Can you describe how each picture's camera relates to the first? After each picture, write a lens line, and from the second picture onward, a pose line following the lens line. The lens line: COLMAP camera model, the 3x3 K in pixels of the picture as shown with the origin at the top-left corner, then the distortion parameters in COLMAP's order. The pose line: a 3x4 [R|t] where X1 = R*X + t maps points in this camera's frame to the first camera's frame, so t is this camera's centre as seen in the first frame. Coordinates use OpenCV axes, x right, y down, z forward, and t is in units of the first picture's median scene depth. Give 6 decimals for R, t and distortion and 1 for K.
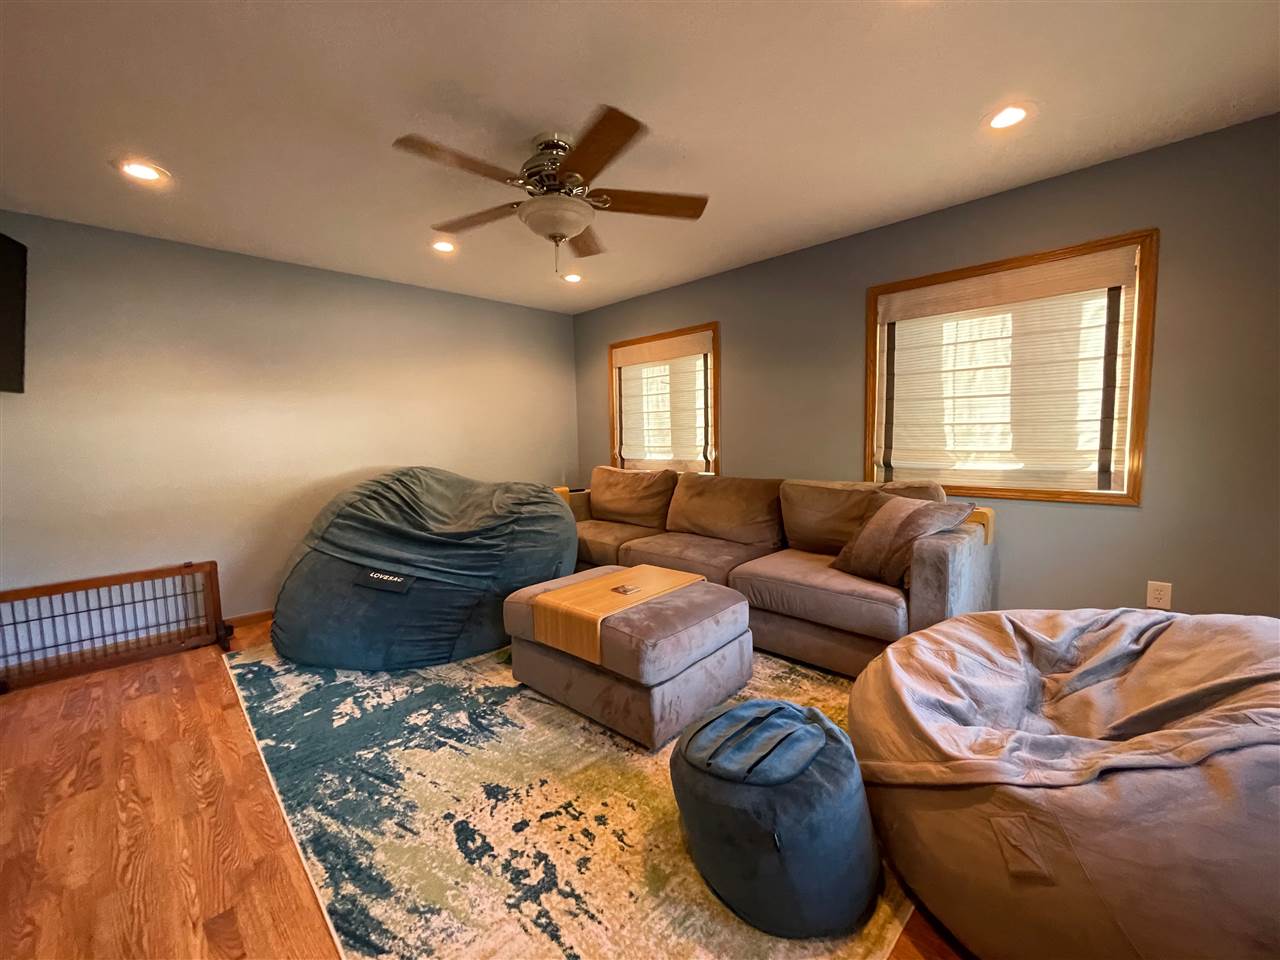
lens RADIAL K [[515.6, 0, 631.3], [0, 515.6, 481.5], [0, 0, 1]] dist [-0.002705, 0.003833]
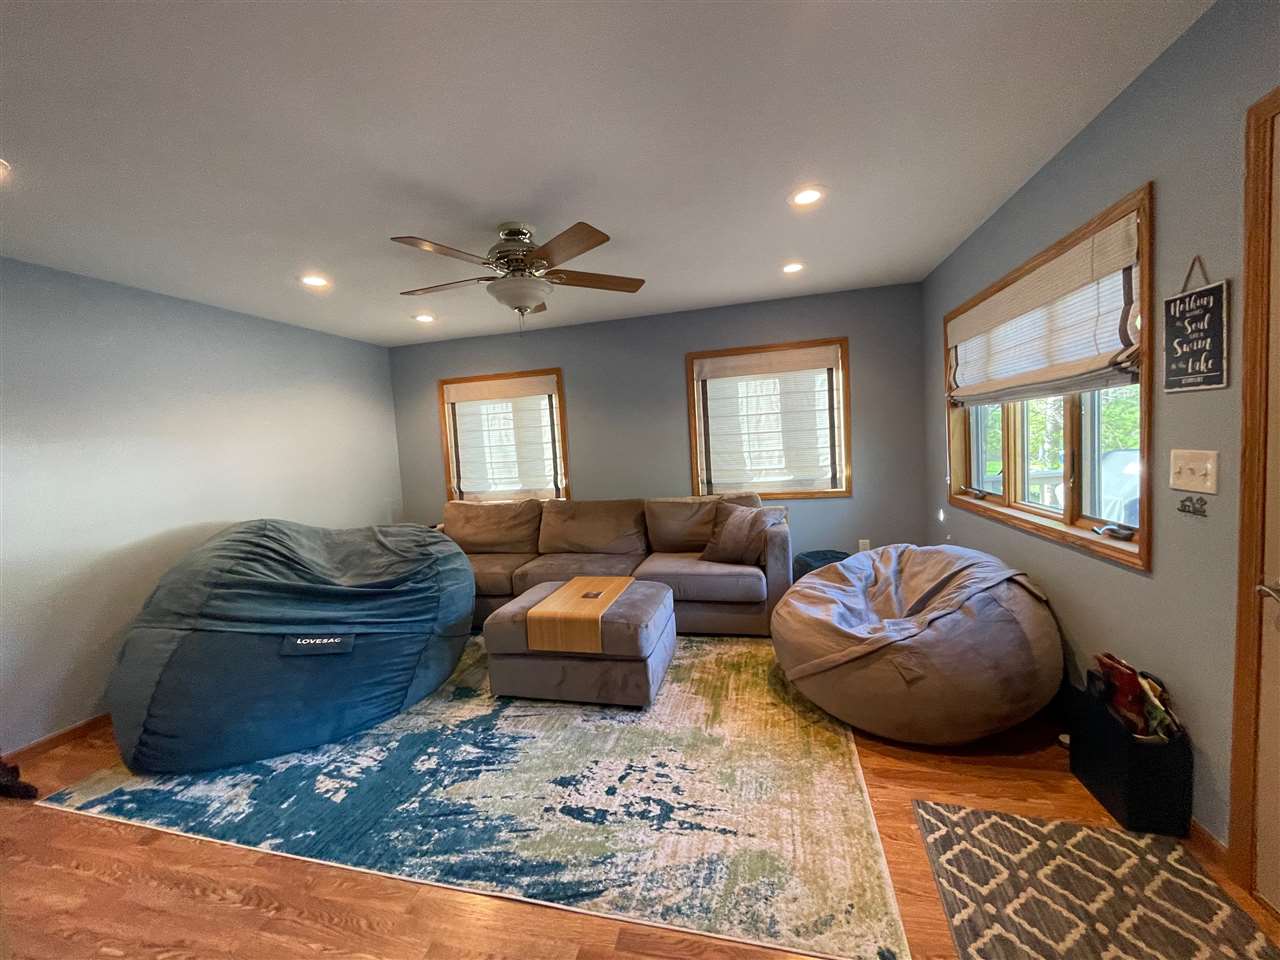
lens RADIAL K [[515.6, 0, 631.3], [0, 515.6, 481.5], [0, 0, 1]] dist [-0.002705, 0.003833]
pose [[0.858766, -0.066700, 0.508008, -0.468947], [0.086964, 0.996079, -0.016226, -0.036419], [-0.504934, 0.058113, 0.861200, -0.093853]]
